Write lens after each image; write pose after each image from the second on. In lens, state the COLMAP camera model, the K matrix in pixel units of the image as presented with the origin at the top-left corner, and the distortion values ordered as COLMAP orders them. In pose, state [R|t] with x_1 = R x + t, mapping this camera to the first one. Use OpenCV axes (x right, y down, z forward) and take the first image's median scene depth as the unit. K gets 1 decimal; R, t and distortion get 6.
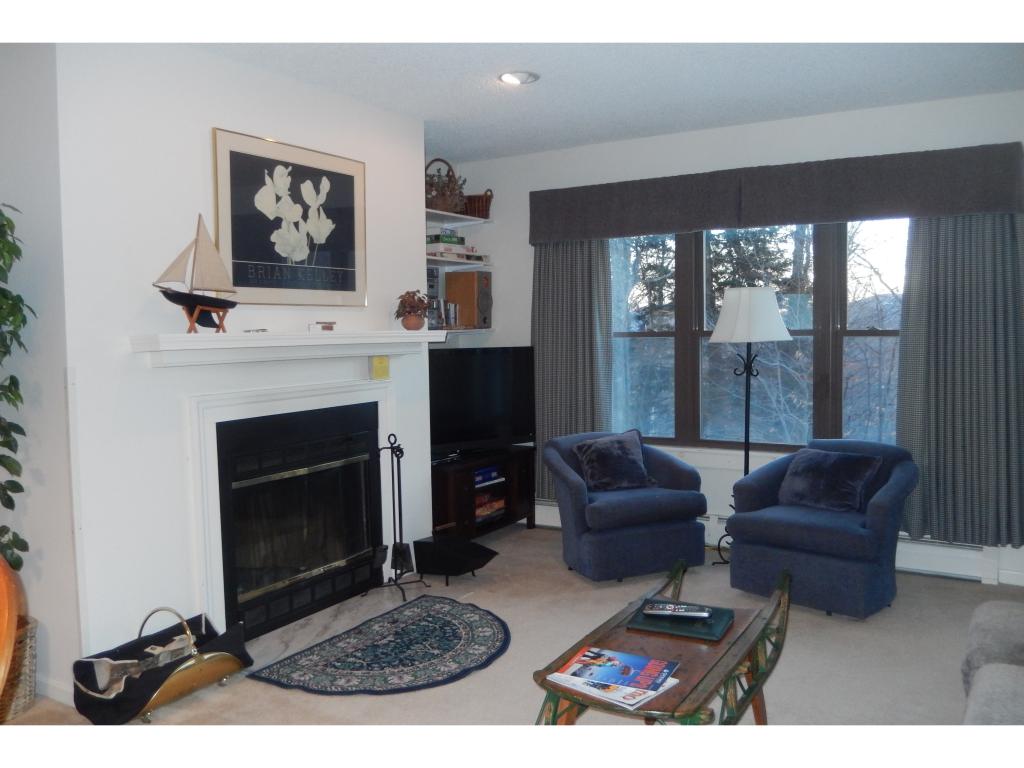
lens RADIAL K [[831.6, 0, 510.8], [0, 831.6, 381.6], [0, 0, 1]] dist [-0.033175, -0.018498]
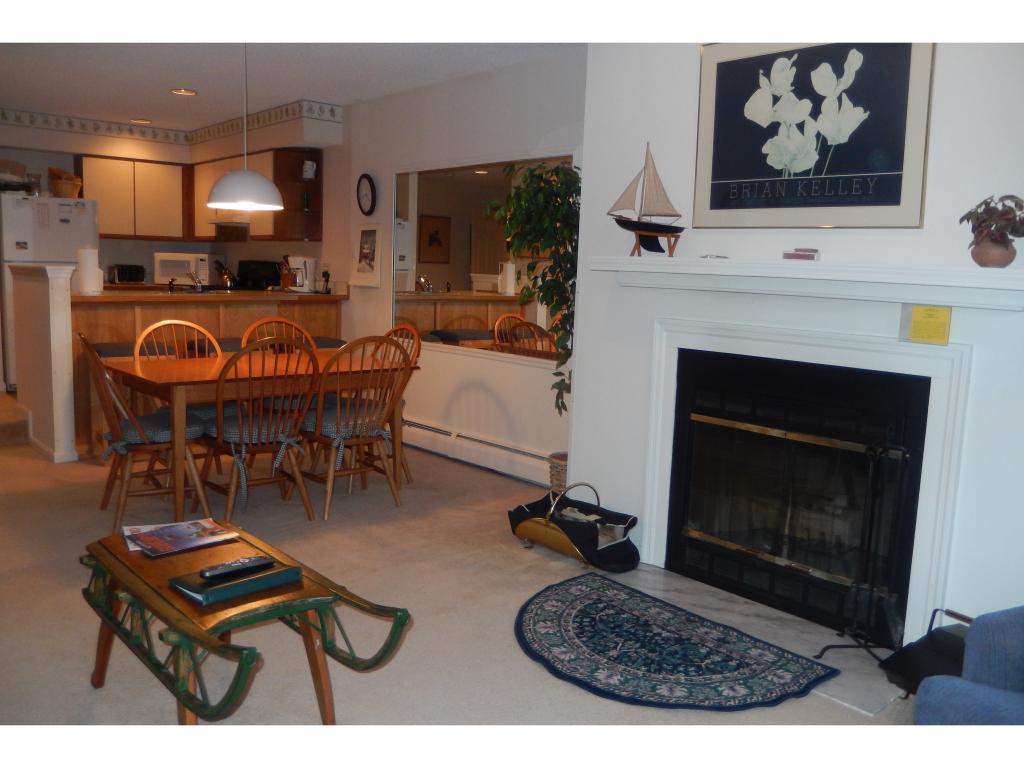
lens RADIAL K [[831.6, 0, 514.9], [0, 831.6, 383.7], [0, 0, 1]] dist [-0.033175, -0.018498]
pose [[-0.286308, 0.141438, -0.947641, 0.620287], [-0.092836, 0.980296, 0.174360, -0.060911], [0.953629, 0.137896, -0.267536, 1.008522]]
